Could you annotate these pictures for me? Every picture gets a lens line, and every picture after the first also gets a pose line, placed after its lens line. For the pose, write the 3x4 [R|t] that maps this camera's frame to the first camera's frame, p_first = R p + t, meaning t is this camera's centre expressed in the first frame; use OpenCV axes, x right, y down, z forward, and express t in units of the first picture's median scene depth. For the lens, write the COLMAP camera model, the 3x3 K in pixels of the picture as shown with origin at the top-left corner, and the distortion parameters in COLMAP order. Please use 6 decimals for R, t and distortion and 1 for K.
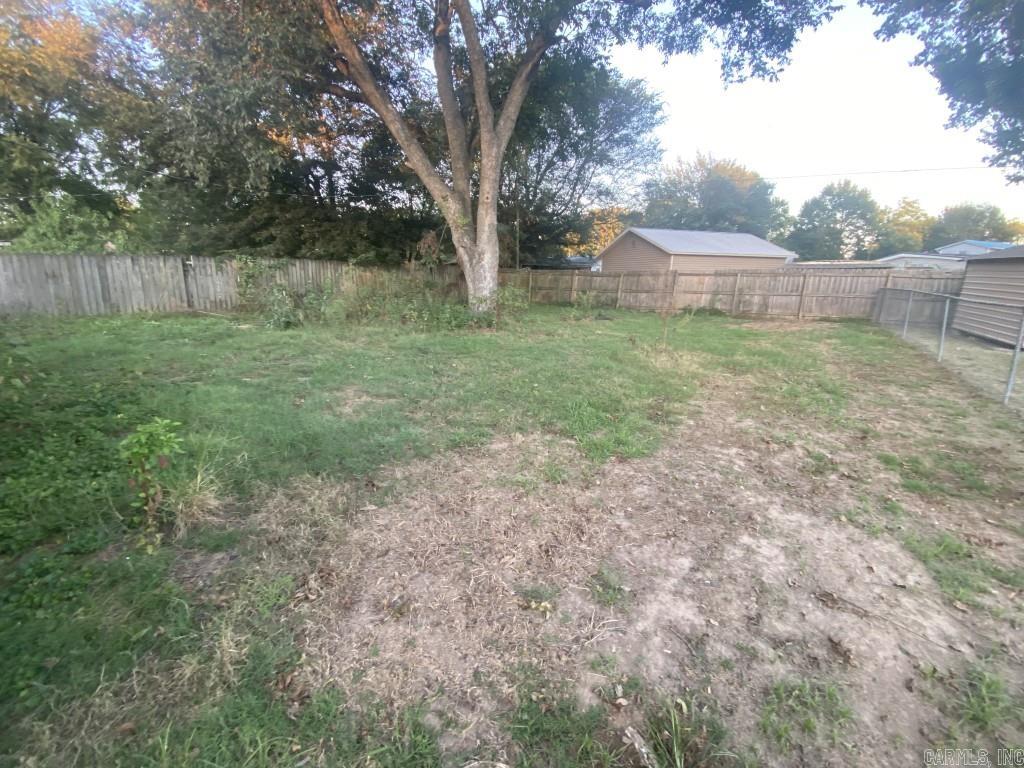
lens RADIAL K [[417.9, 0, 513.1], [0, 417.9, 380.0], [0, 0, 1]] dist [0.041003, -0.031837]
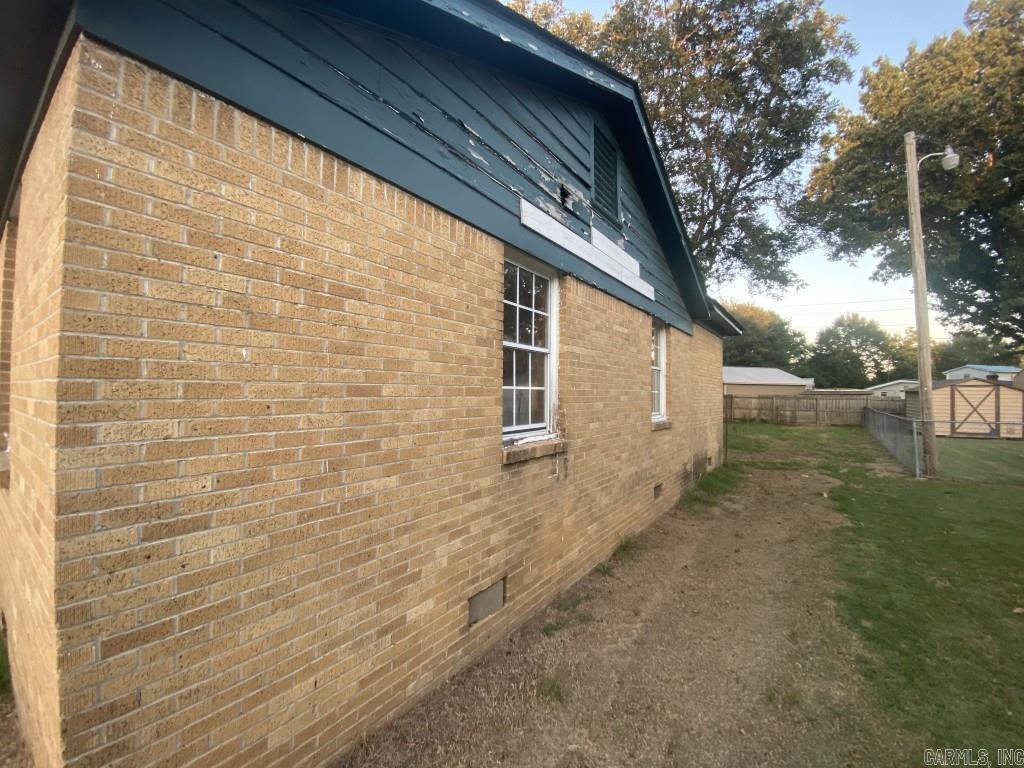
lens RADIAL K [[417.9, 0, 513.1], [0, 417.9, 380.0], [0, 0, 1]] dist [0.041003, -0.031837]
pose [[0.998020, -0.000056, -0.062892, -0.083907], [-0.016767, 0.963570, -0.266930, 0.030750], [0.060616, 0.267456, 0.961662, -0.147160]]
